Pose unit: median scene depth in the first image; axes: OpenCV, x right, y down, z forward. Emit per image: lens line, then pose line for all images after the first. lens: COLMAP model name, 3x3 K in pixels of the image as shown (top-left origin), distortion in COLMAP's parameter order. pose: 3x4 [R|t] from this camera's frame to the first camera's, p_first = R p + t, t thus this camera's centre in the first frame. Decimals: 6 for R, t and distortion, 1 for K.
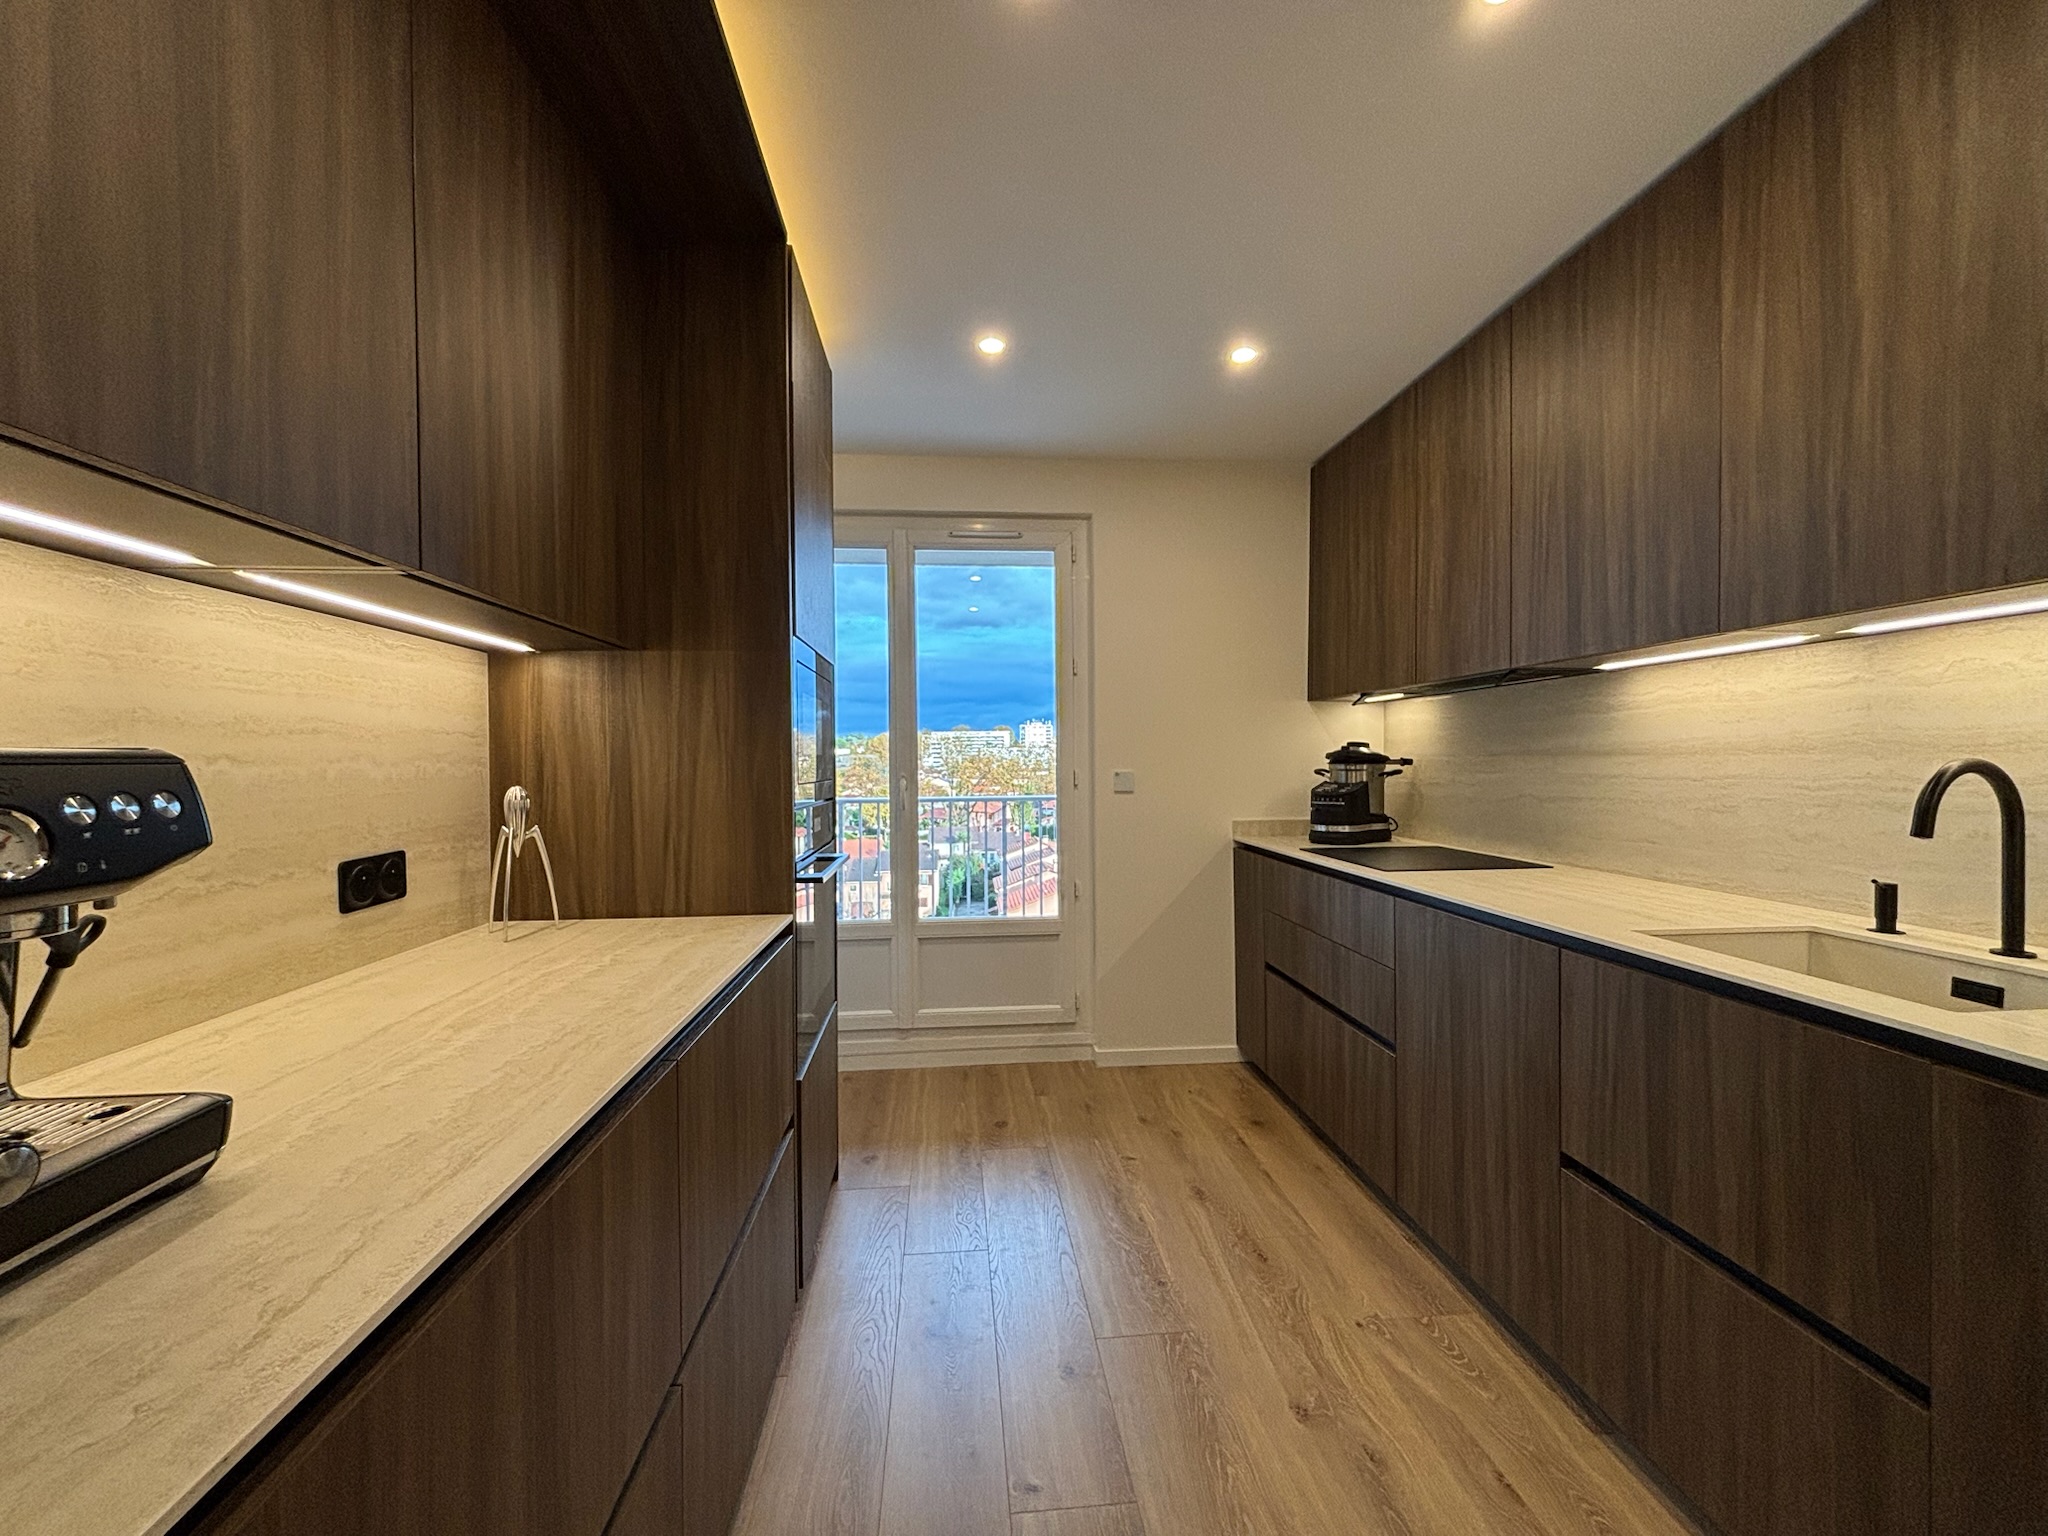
lens RADIAL K [[827.0, 0, 1024.0], [0, 827.0, 768.0], [0, 0, 1]] dist [-0.002943, 0.000118]
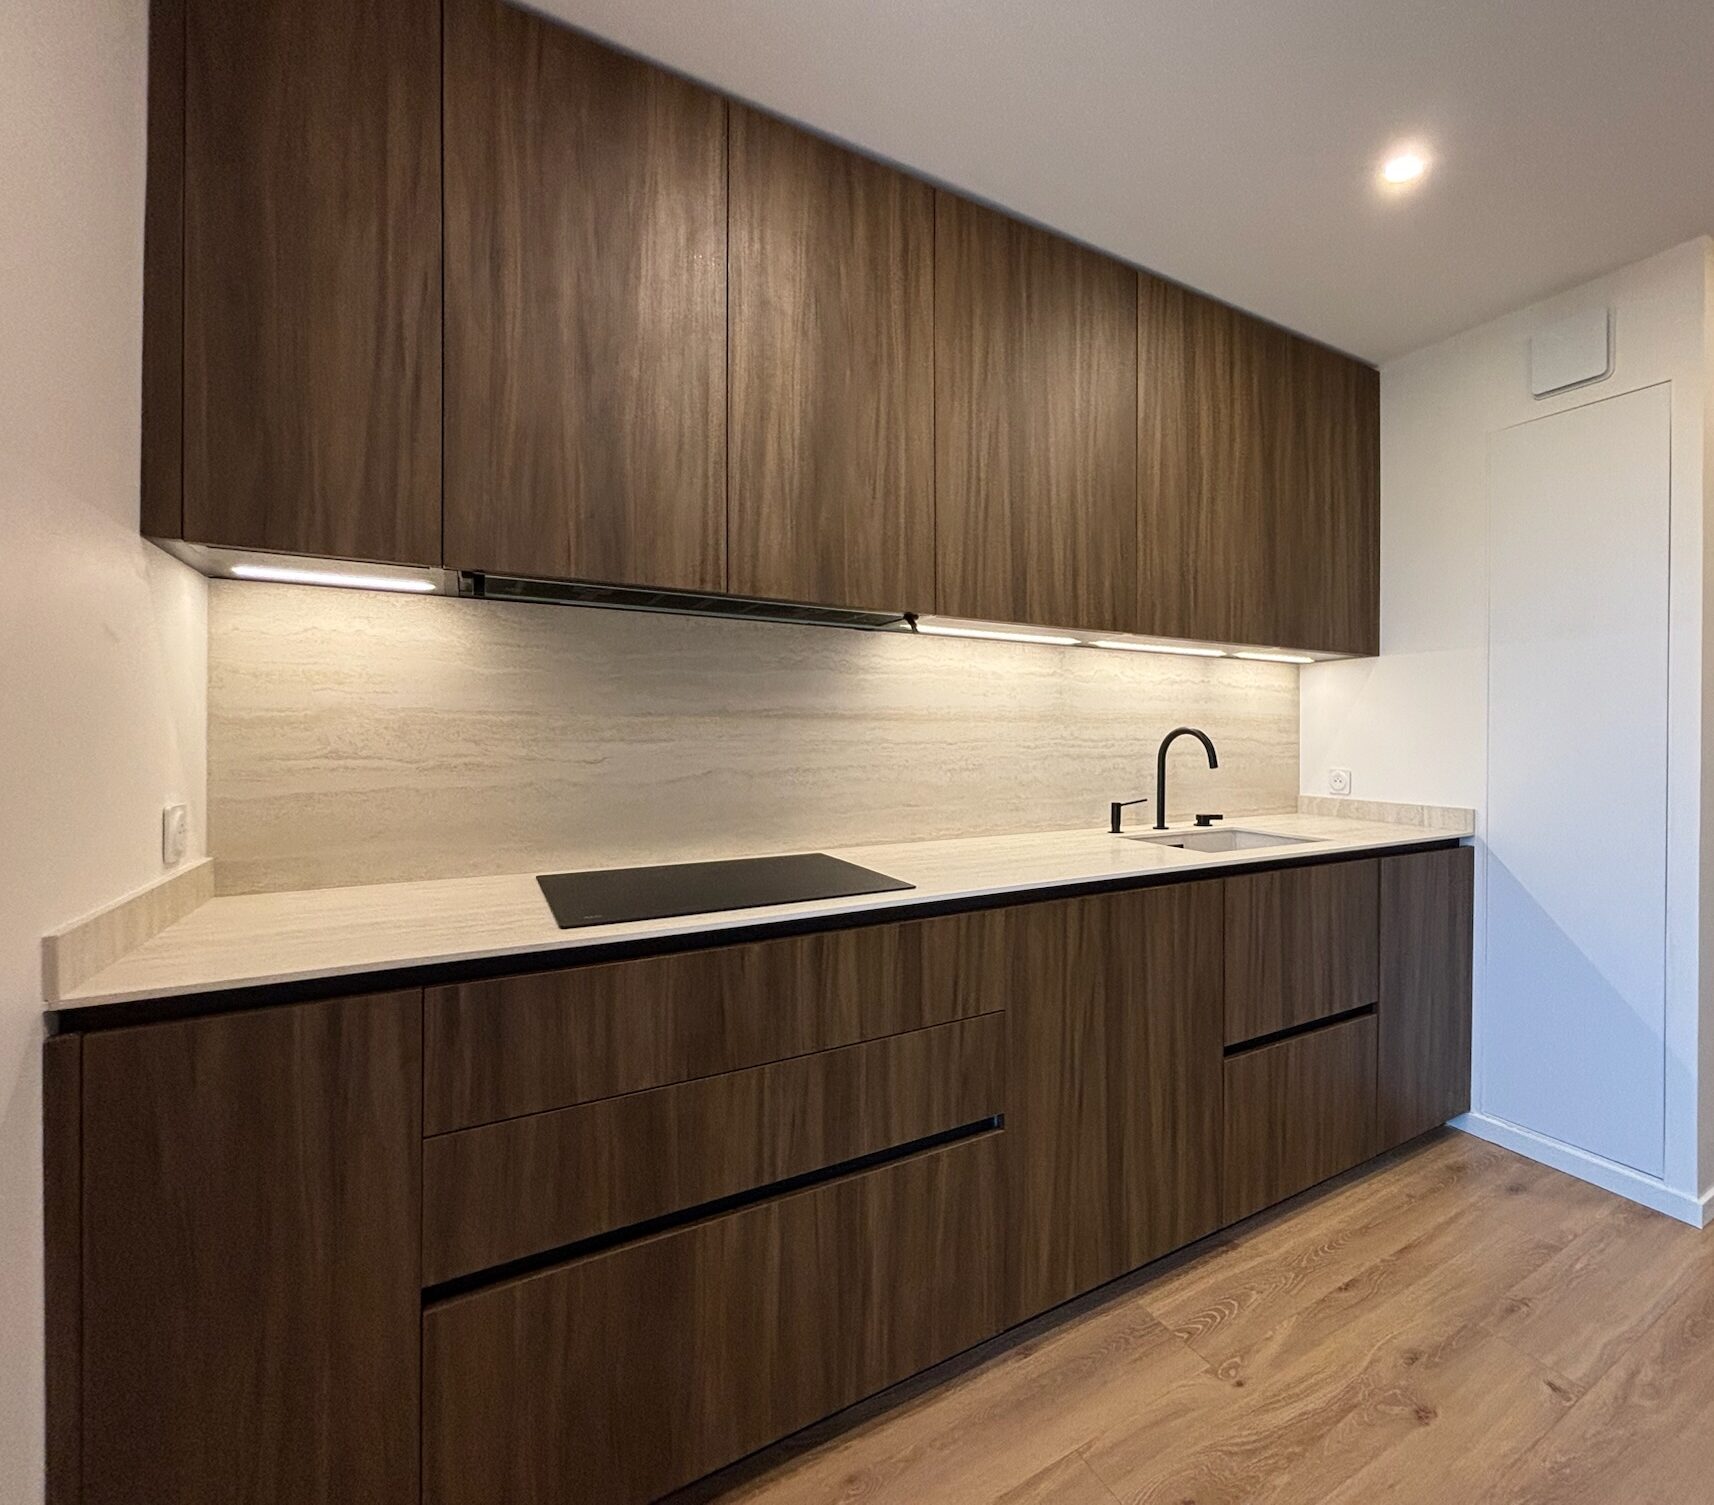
lens RADIAL K [[925.5, 0, 857.0], [0, 925.5, 752.5], [0, 0, 1]] dist [0.040840, -0.032157]
pose [[-0.475484, -0.016928, 0.879562, -0.260753], [0.003414, 0.999772, 0.021087, -0.000593], [-0.879718, 0.013029, -0.475317, 1.894344]]
